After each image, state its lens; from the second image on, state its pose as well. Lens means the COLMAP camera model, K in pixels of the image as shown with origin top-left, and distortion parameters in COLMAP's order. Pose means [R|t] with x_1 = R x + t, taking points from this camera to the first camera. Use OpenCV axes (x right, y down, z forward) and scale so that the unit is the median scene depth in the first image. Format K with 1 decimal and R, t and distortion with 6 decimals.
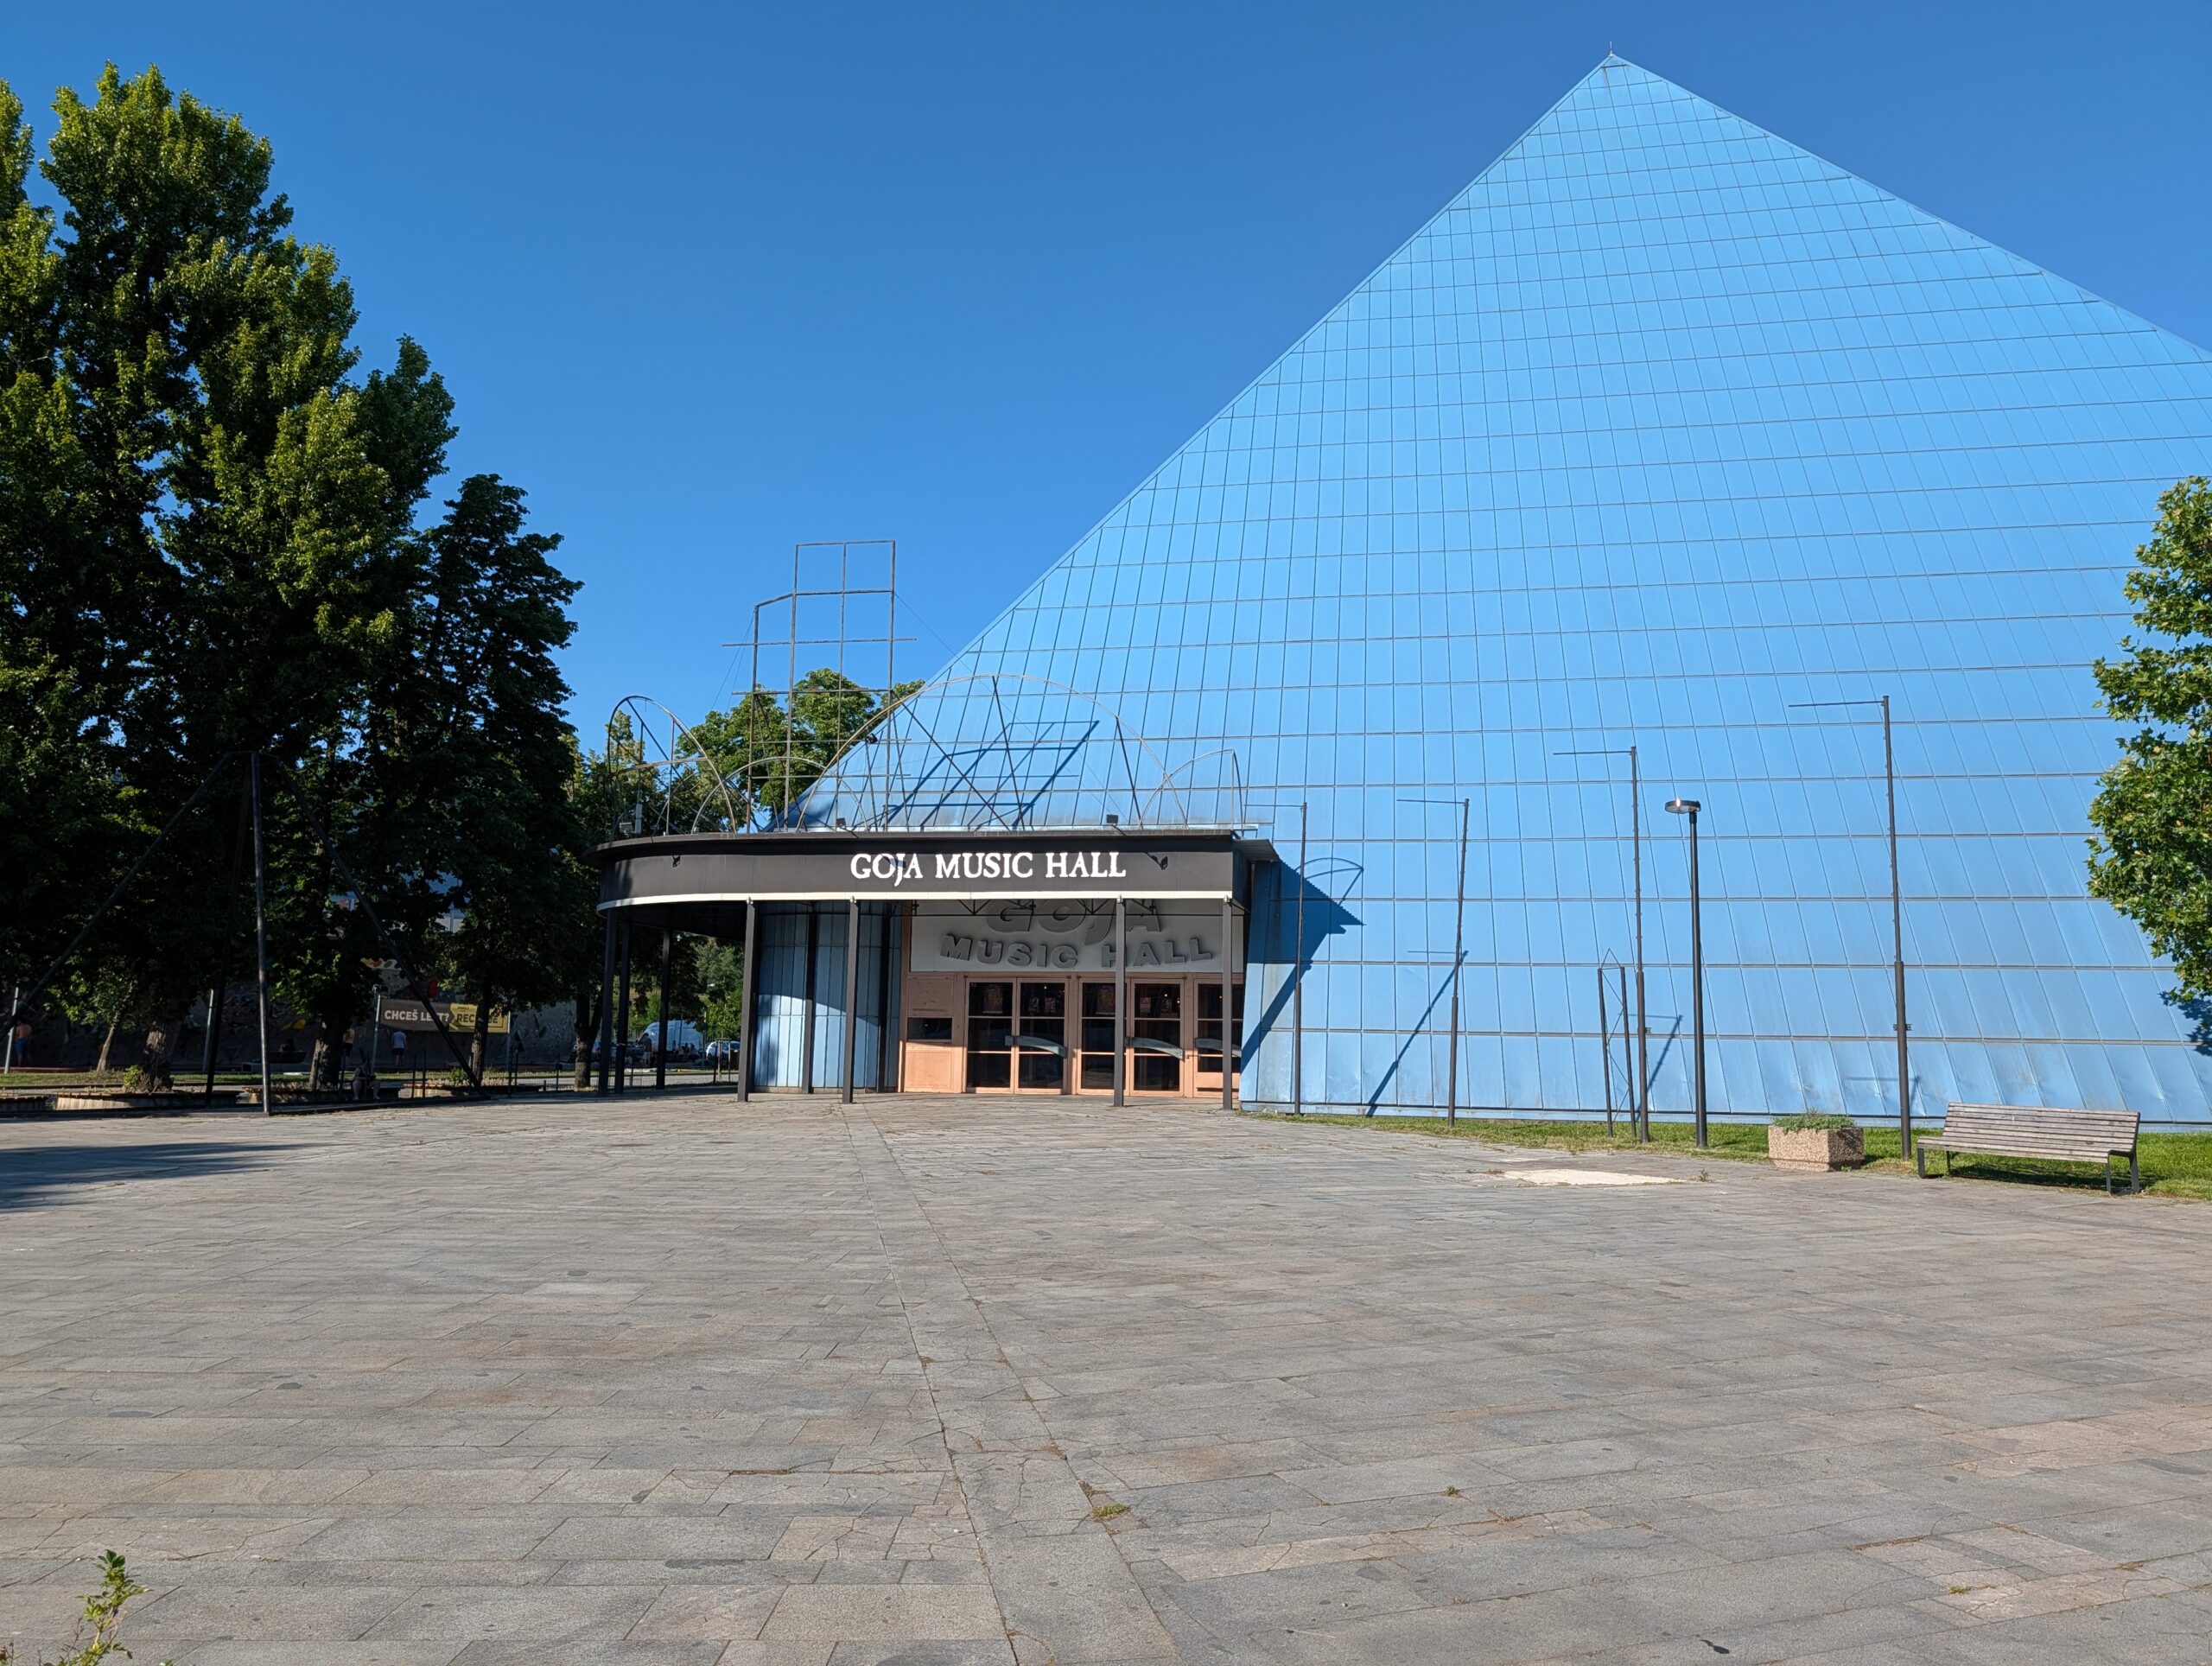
lens RADIAL K [[1682.2, 0, 1108.4], [0, 1682.2, 803.3], [0, 0, 1]] dist [0.190916, -0.315650]
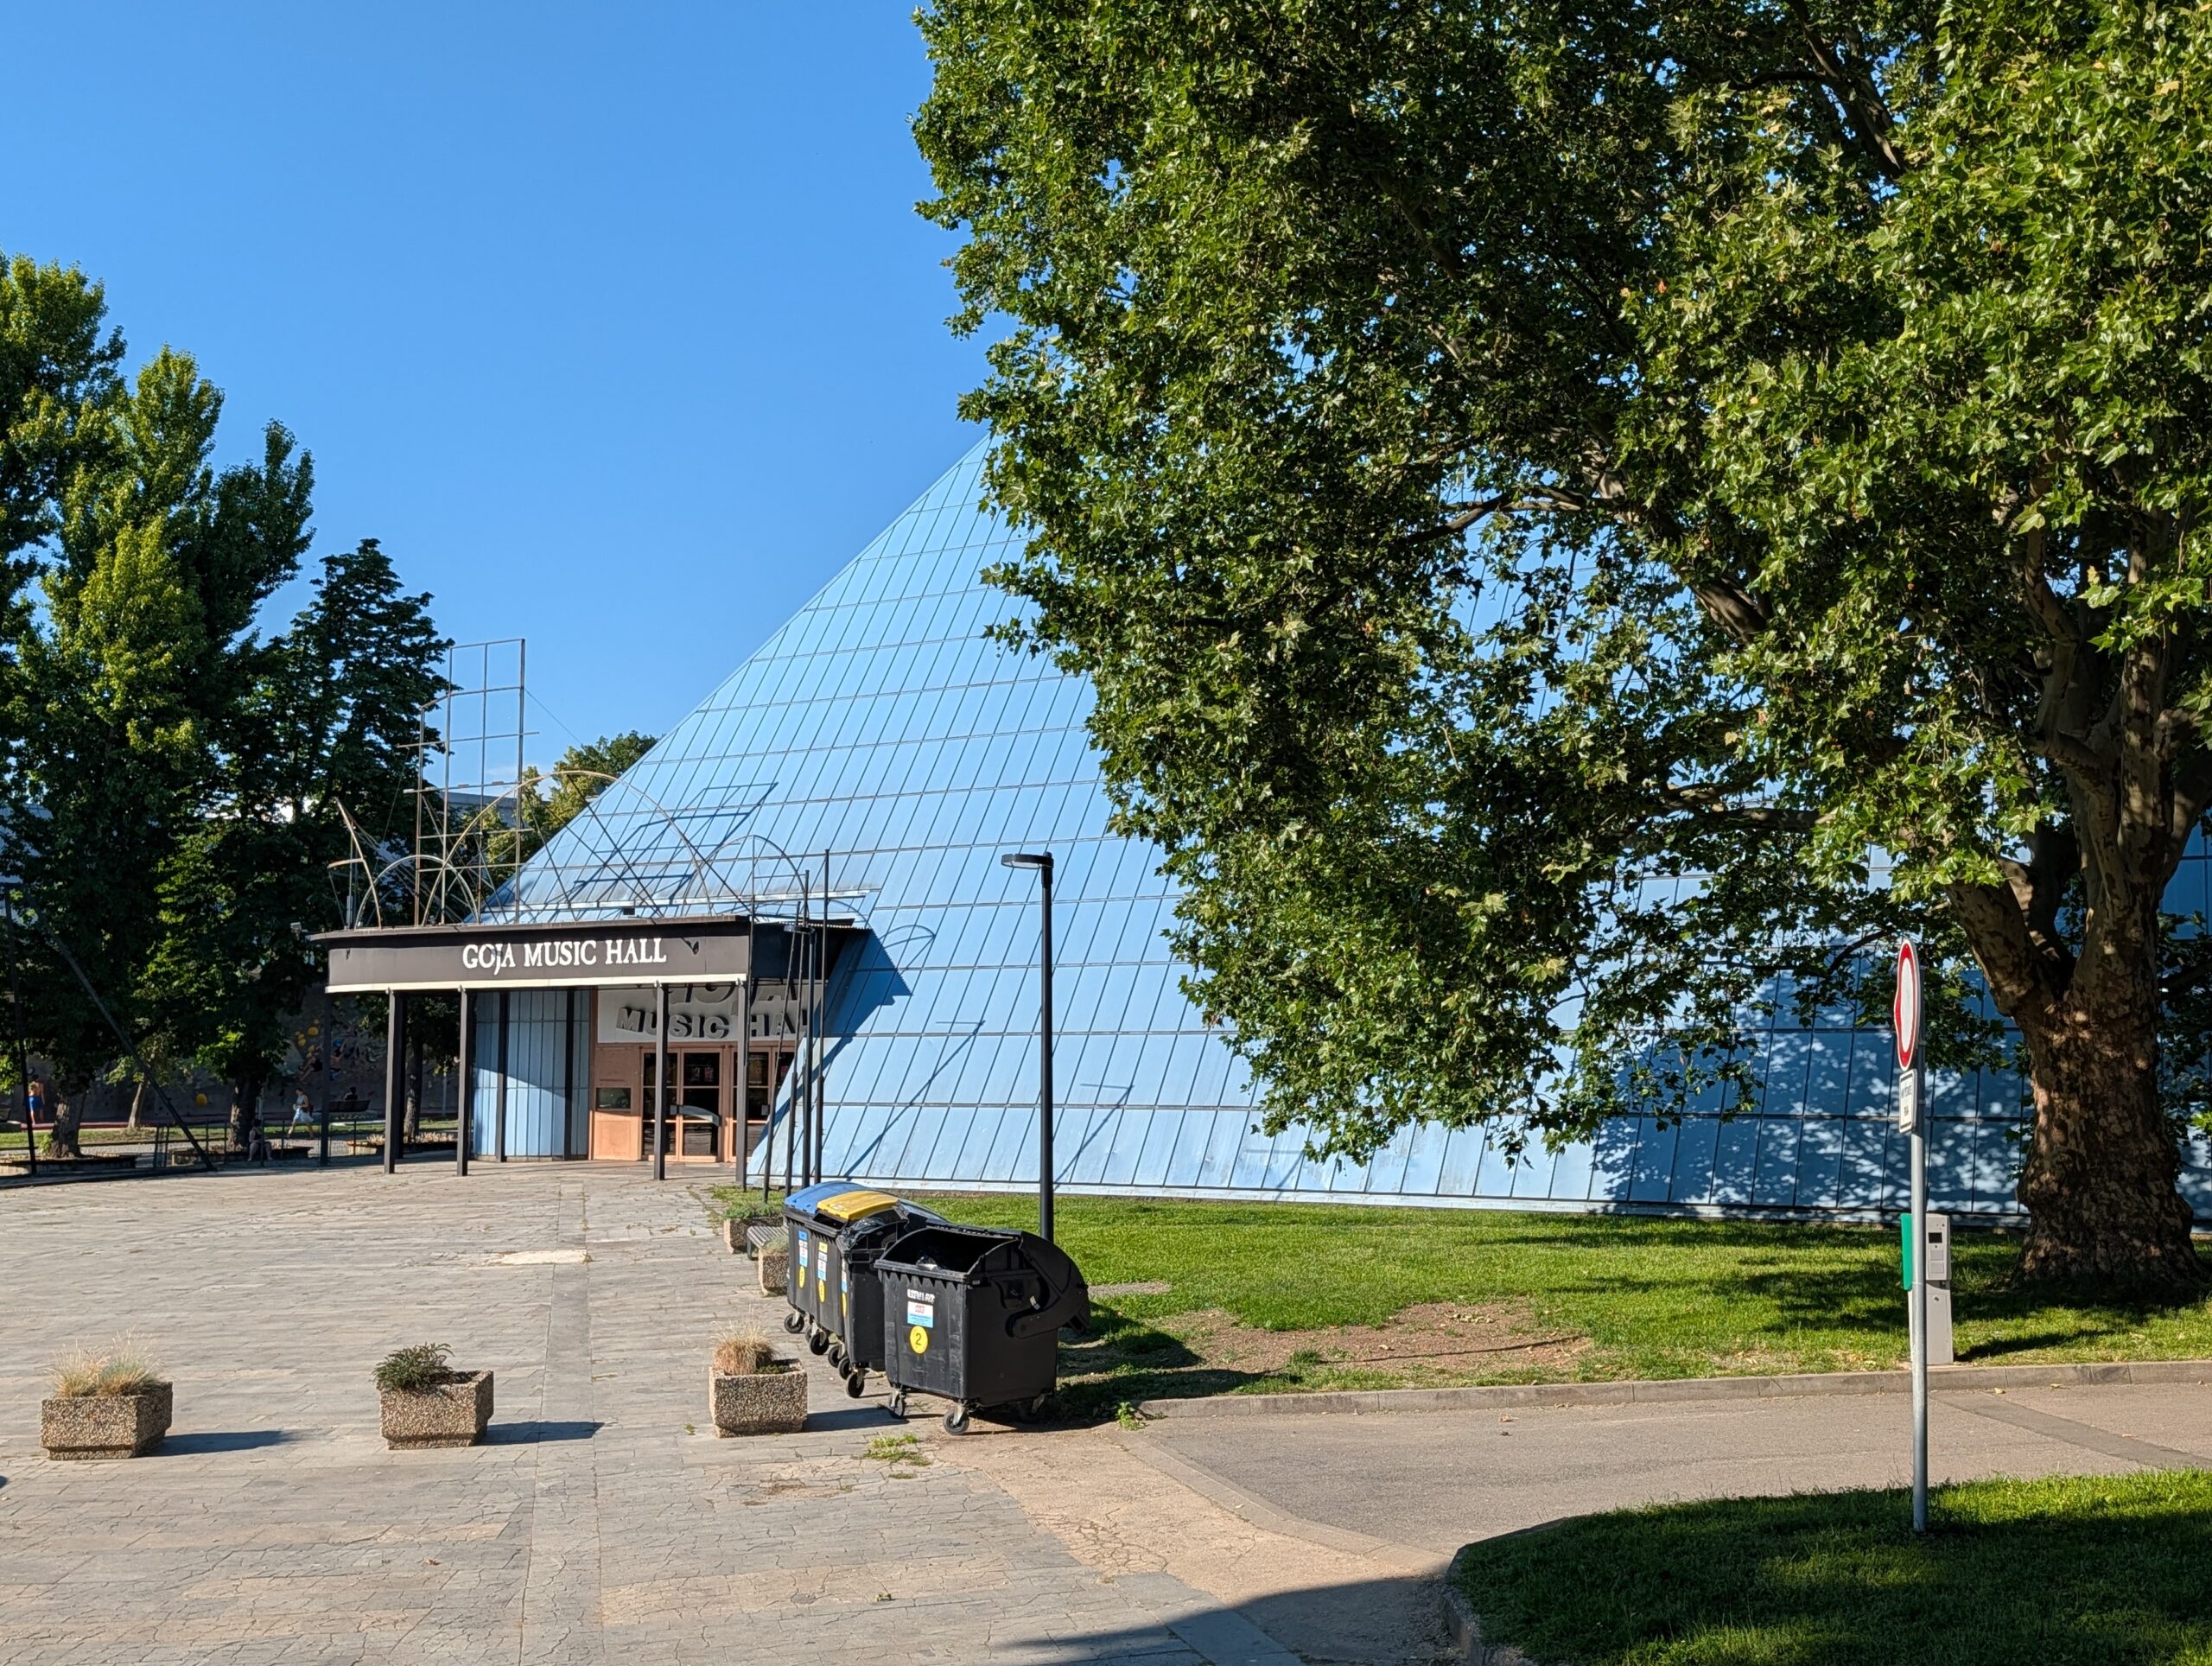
lens RADIAL K [[2515.9, 0, 1095.7], [0, 2515.9, 749.1], [0, 0, 1]] dist [0.180505, -0.471654]
pose [[0.935765, -0.059832, -0.347510, 0.686926], [0.071262, 0.997253, 0.020193, -0.085341], [0.345347, -0.043661, 0.937459, -0.323746]]
